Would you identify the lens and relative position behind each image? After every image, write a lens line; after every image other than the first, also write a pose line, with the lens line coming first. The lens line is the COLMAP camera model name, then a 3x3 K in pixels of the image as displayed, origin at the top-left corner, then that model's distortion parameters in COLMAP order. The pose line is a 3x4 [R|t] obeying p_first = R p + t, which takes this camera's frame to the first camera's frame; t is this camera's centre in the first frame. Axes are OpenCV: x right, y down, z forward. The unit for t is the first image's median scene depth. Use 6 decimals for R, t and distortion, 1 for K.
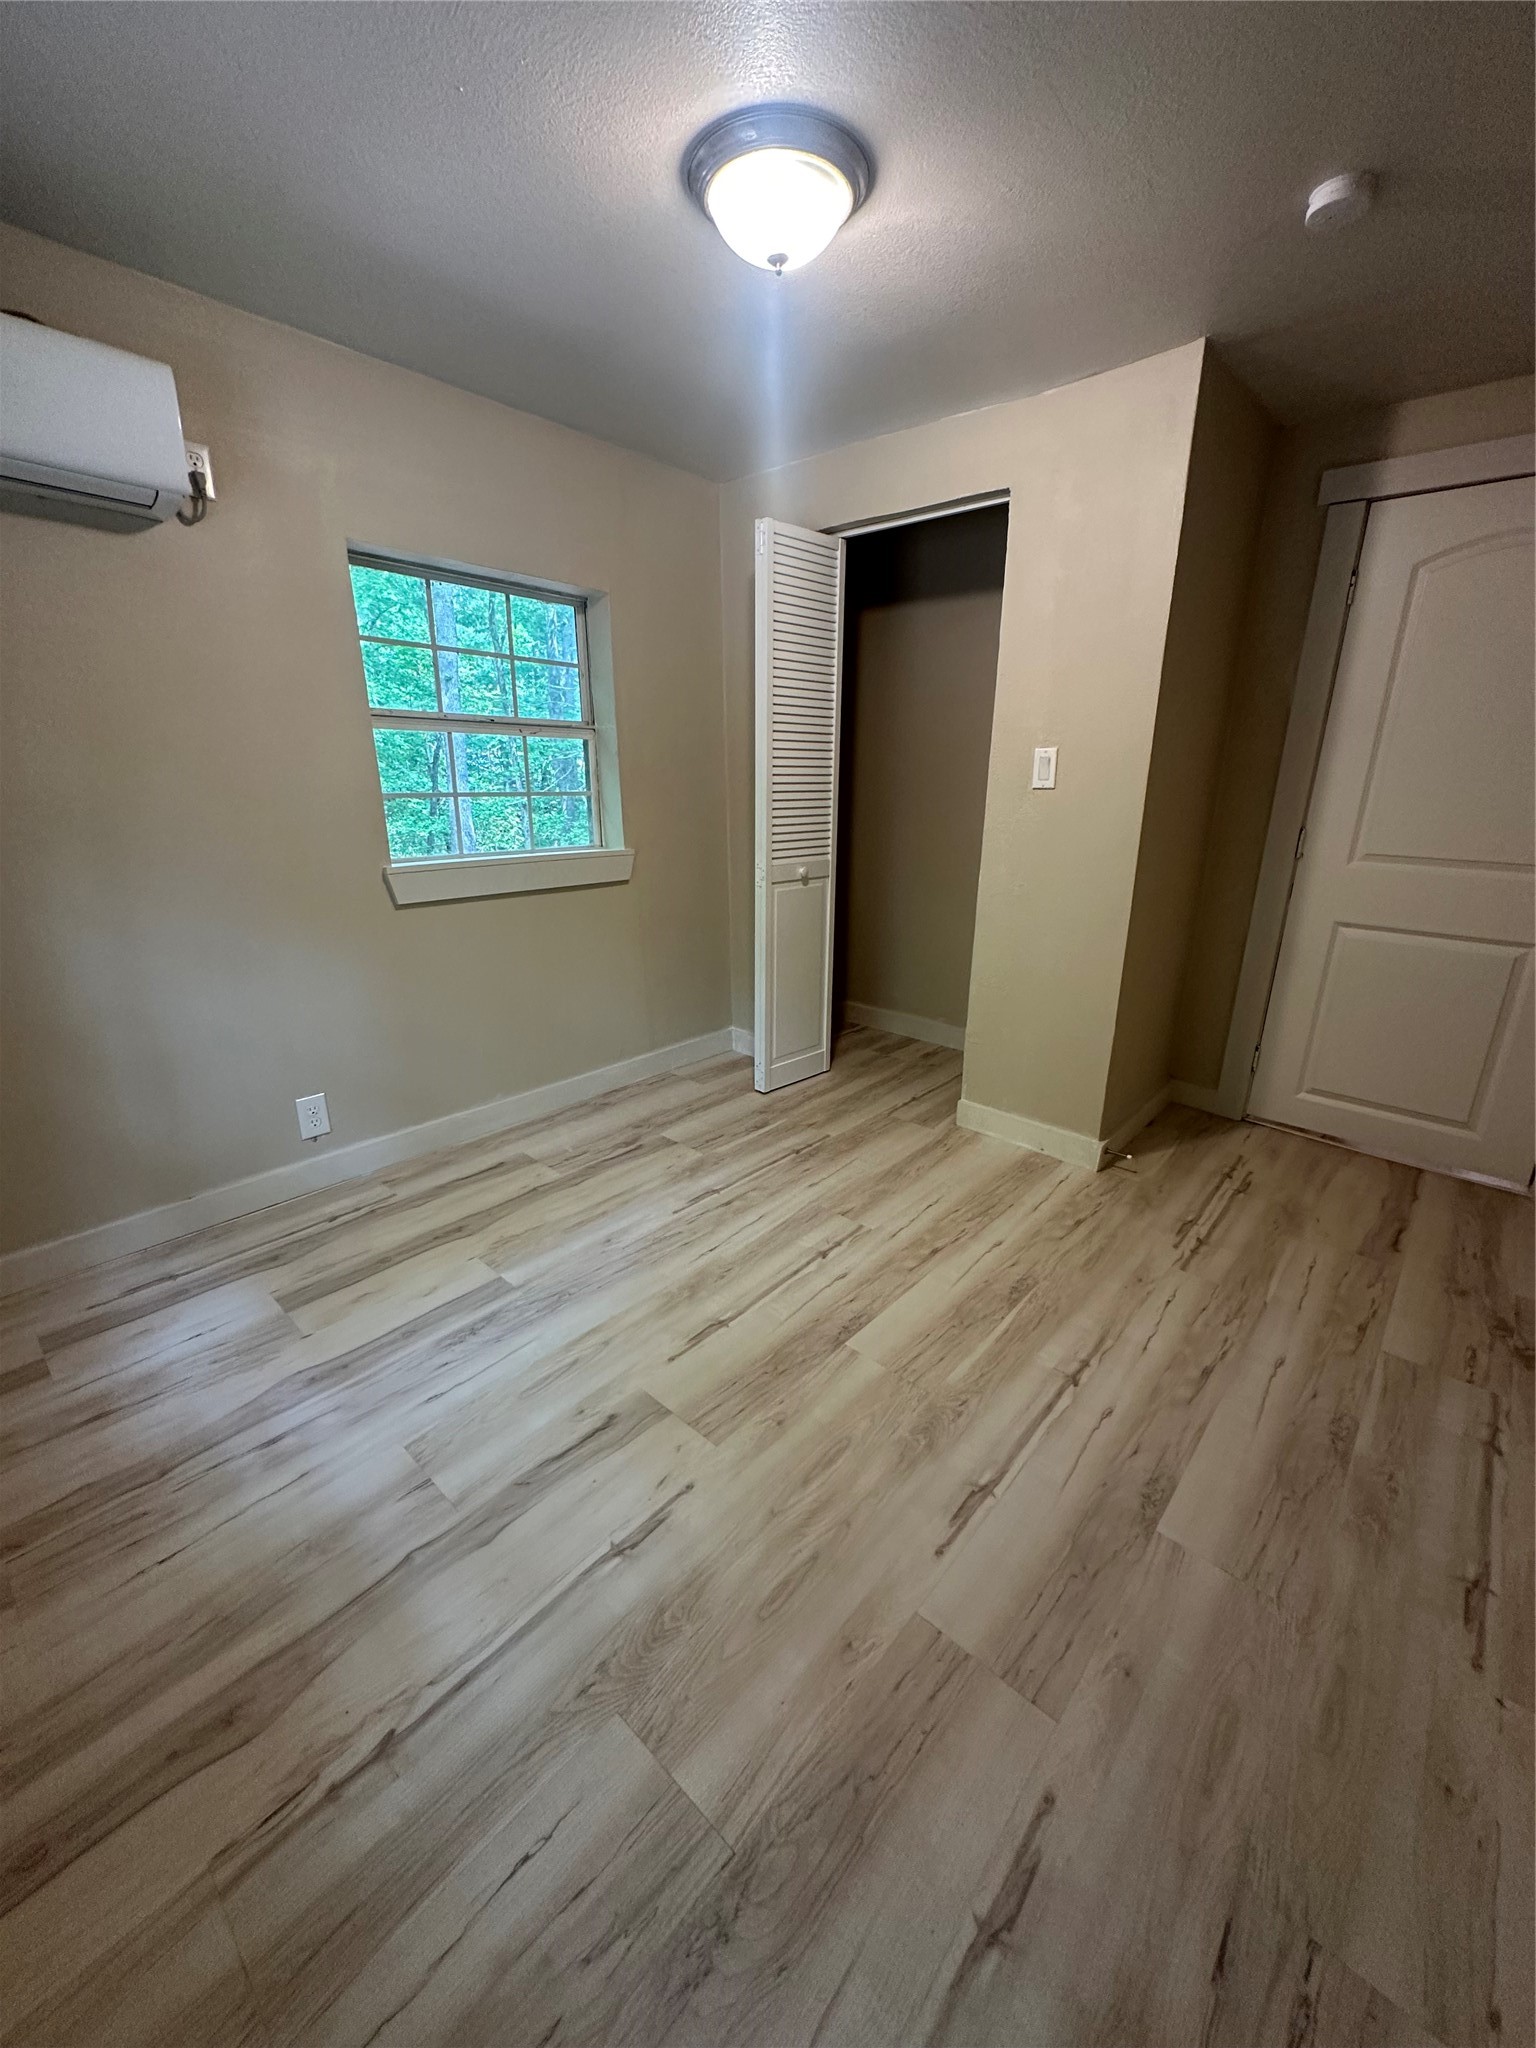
lens RADIAL K [[821.0, 0, 768.0], [0, 821.0, 1024.0], [0, 0, 1]] dist [-0.003063, 0.000052]
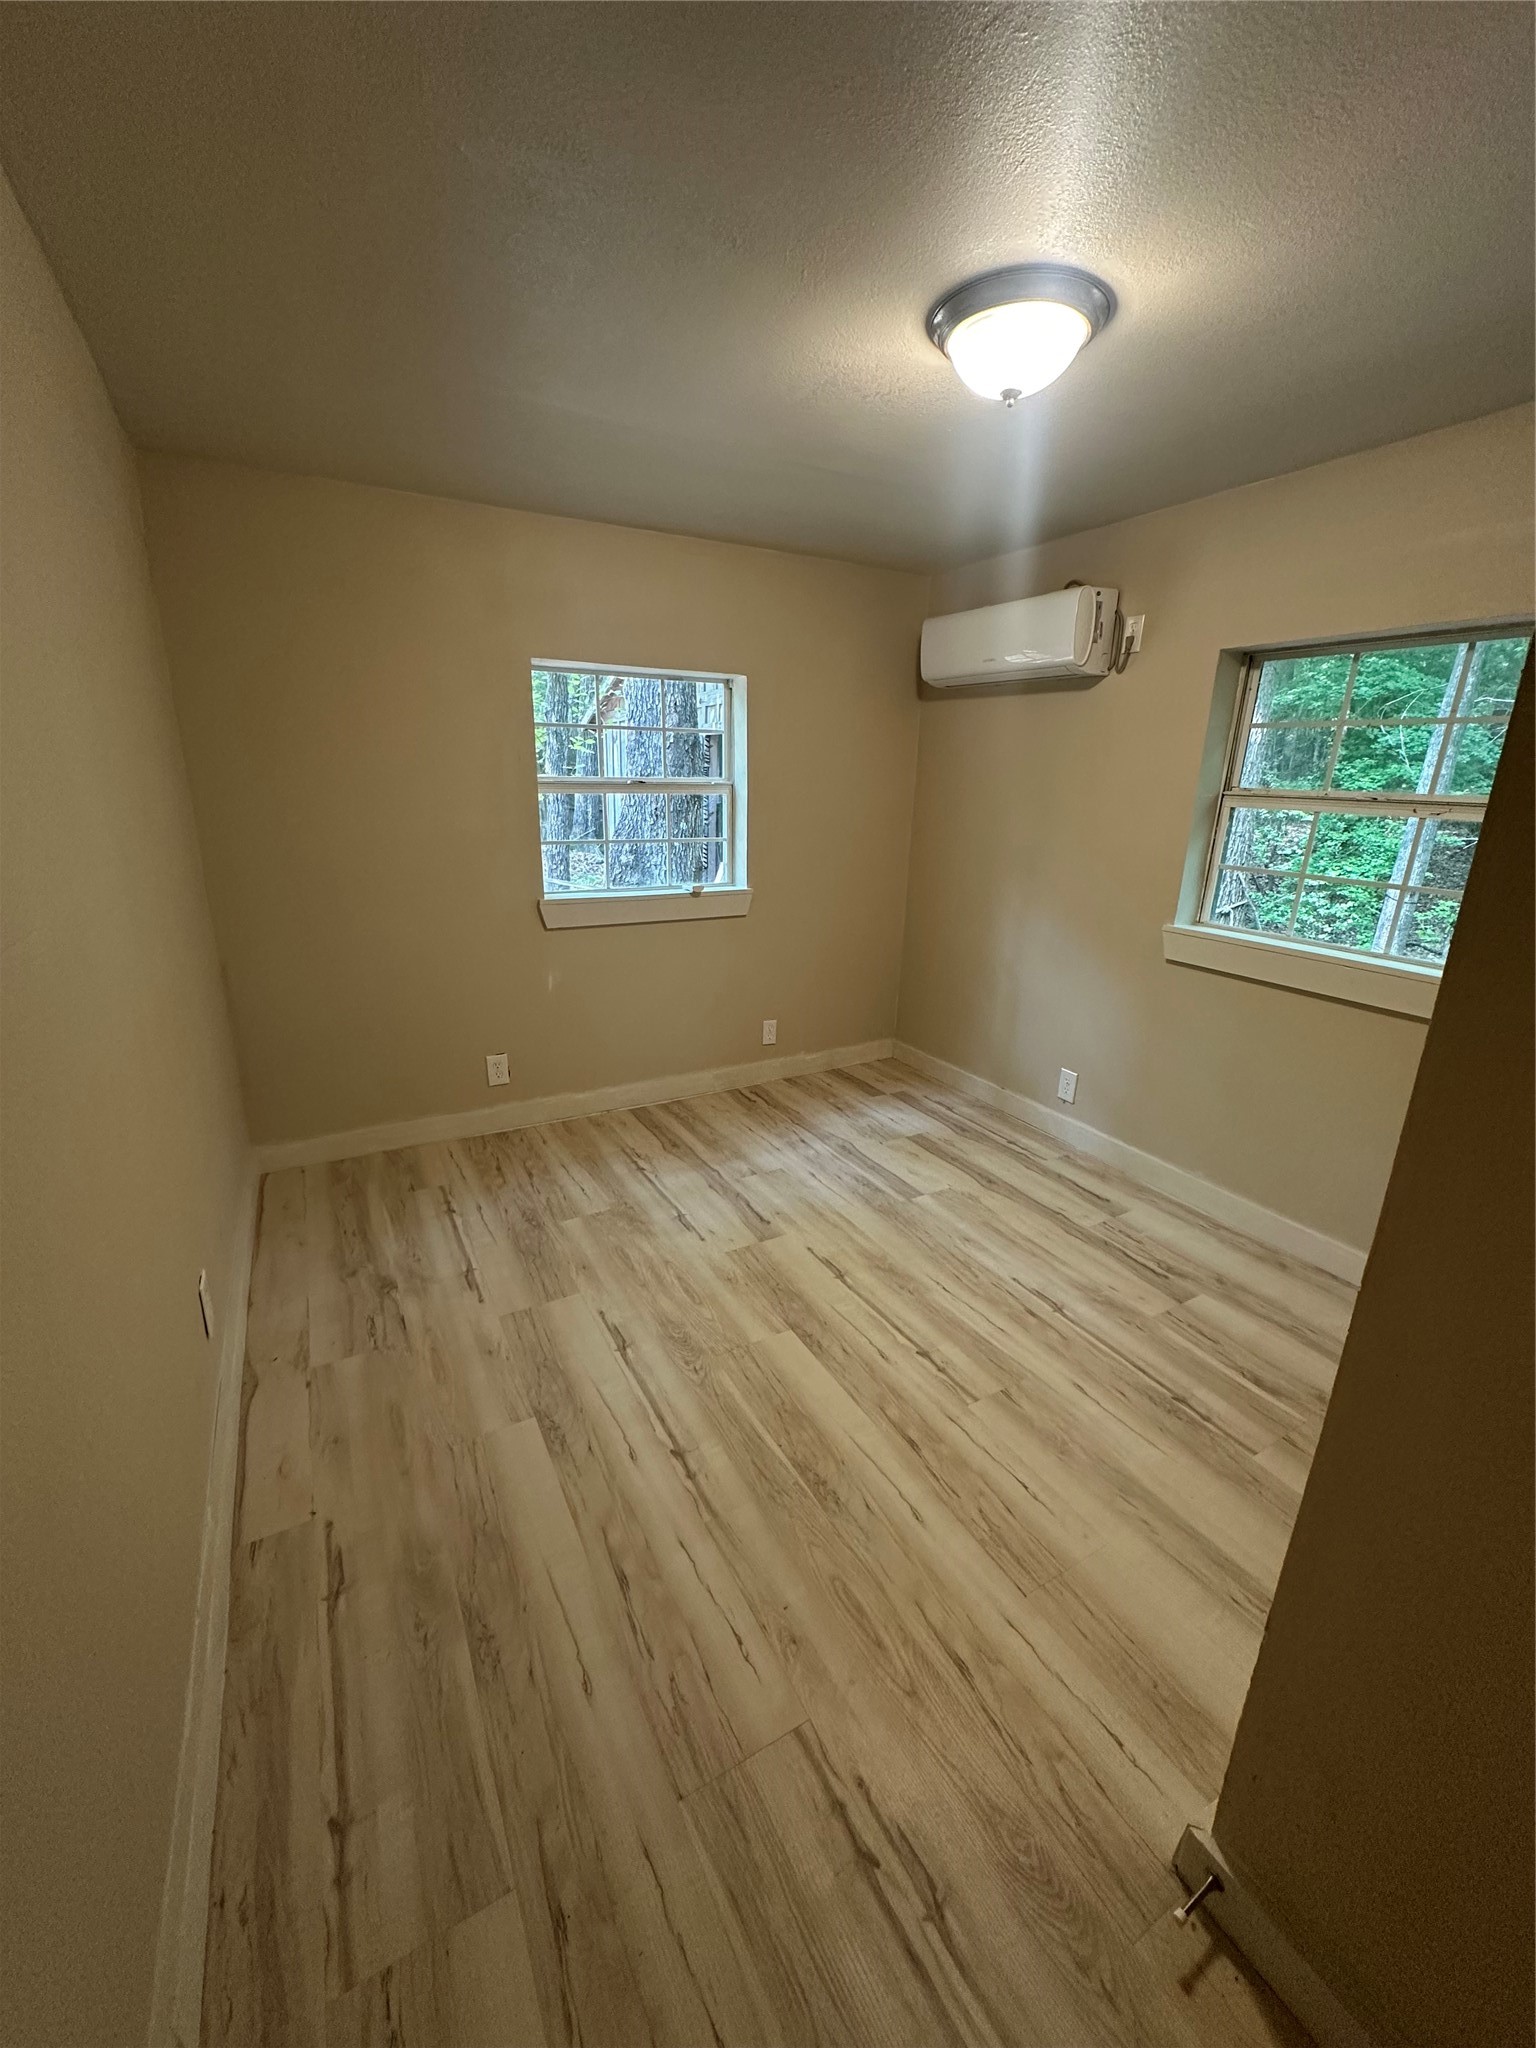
lens RADIAL K [[821.0, 0, 768.0], [0, 821.0, 1024.0], [0, 0, 1]] dist [-0.003063, 0.000052]
pose [[-0.333677, 0.261719, -0.905628, 1.027443], [-0.298838, 0.881772, 0.364931, -0.409811], [0.894067, 0.392405, -0.216015, 1.016003]]
